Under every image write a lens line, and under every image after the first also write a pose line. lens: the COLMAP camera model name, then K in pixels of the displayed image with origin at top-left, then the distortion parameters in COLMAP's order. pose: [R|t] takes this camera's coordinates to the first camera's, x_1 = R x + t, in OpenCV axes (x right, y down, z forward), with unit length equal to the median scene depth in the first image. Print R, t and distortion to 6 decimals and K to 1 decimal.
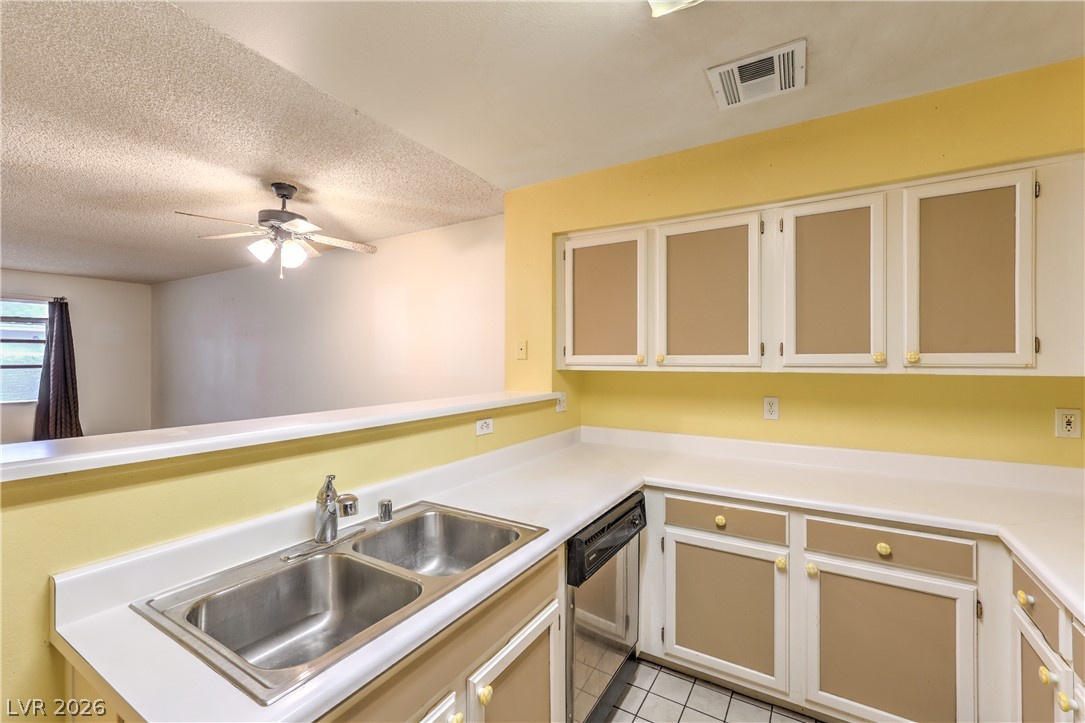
lens RADIAL K [[456.6, 0, 542.5], [0, 456.6, 361.5], [0, 0, 1]] dist [-0.001672, -0.000200]
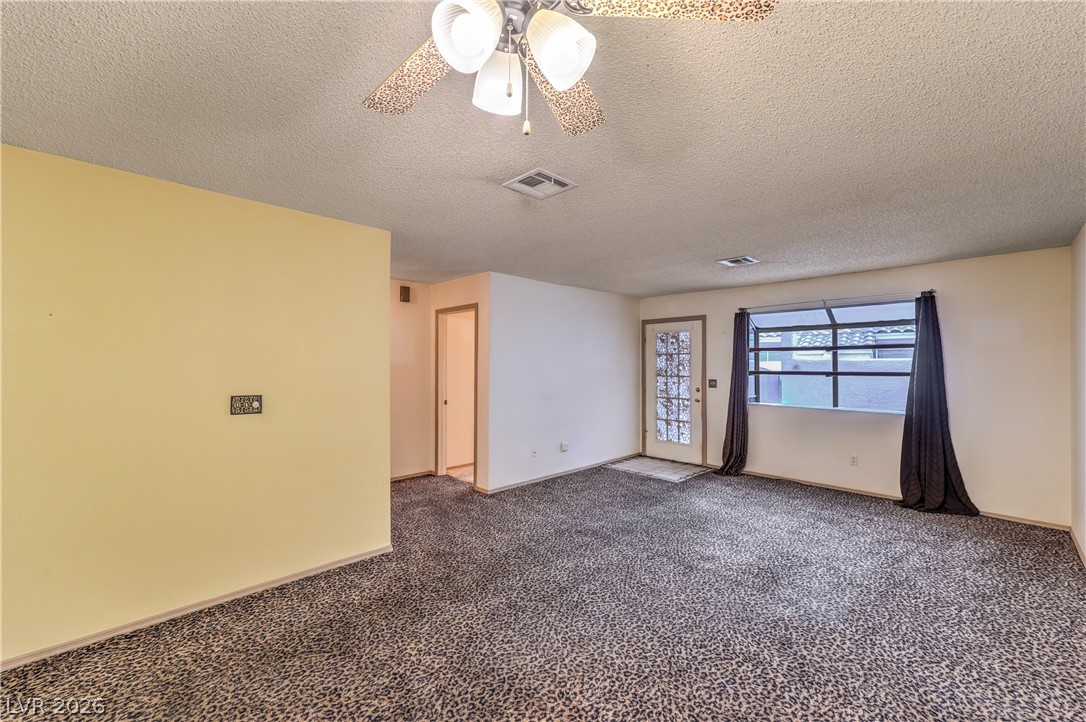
lens RADIAL K [[435.7, 0, 545.5], [0, 435.7, 357.8], [0, 0, 1]] dist [-0.000807, -0.000052]
pose [[-0.264085, -0.017332, -0.964344, -0.300287], [-0.003278, 0.999849, -0.017072, -0.008776], [0.964494, -0.001347, -0.264102, 1.315290]]
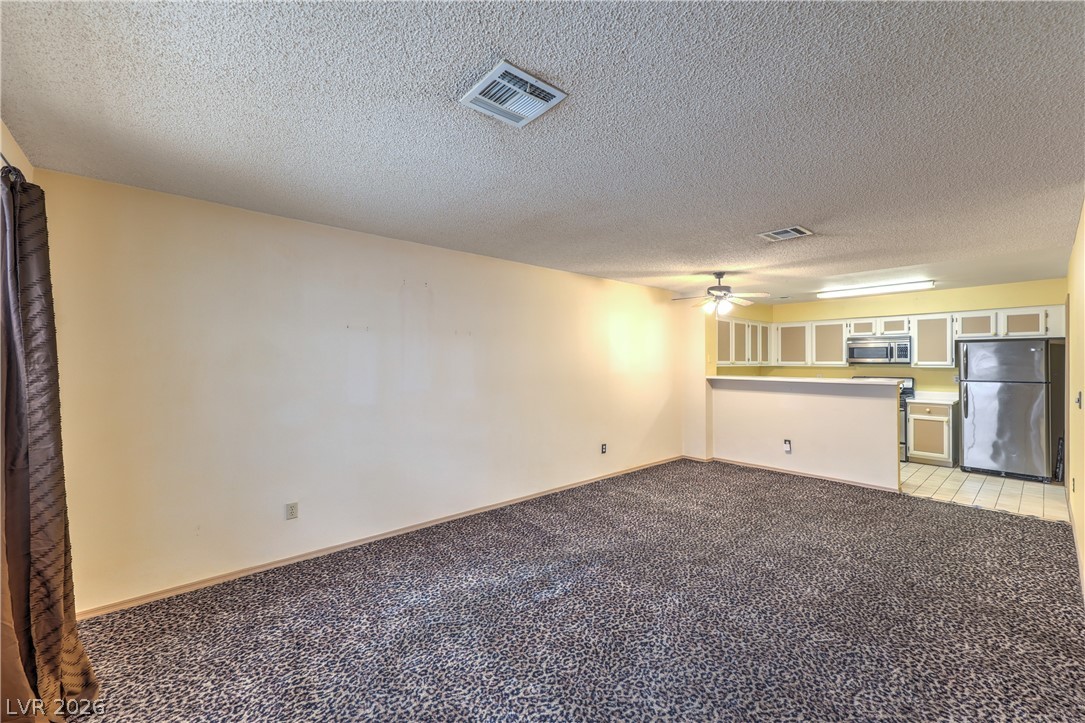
lens RADIAL K [[439.1, 0, 538.6], [0, 439.1, 362.5], [0, 0, 1]] dist [0.001843, 0.000178]
pose [[0.306191, -0.001424, 0.951969, -2.953521], [0.003861, 0.999993, 0.000254, -0.011707], [-0.951962, 0.003597, 0.306194, 1.340291]]
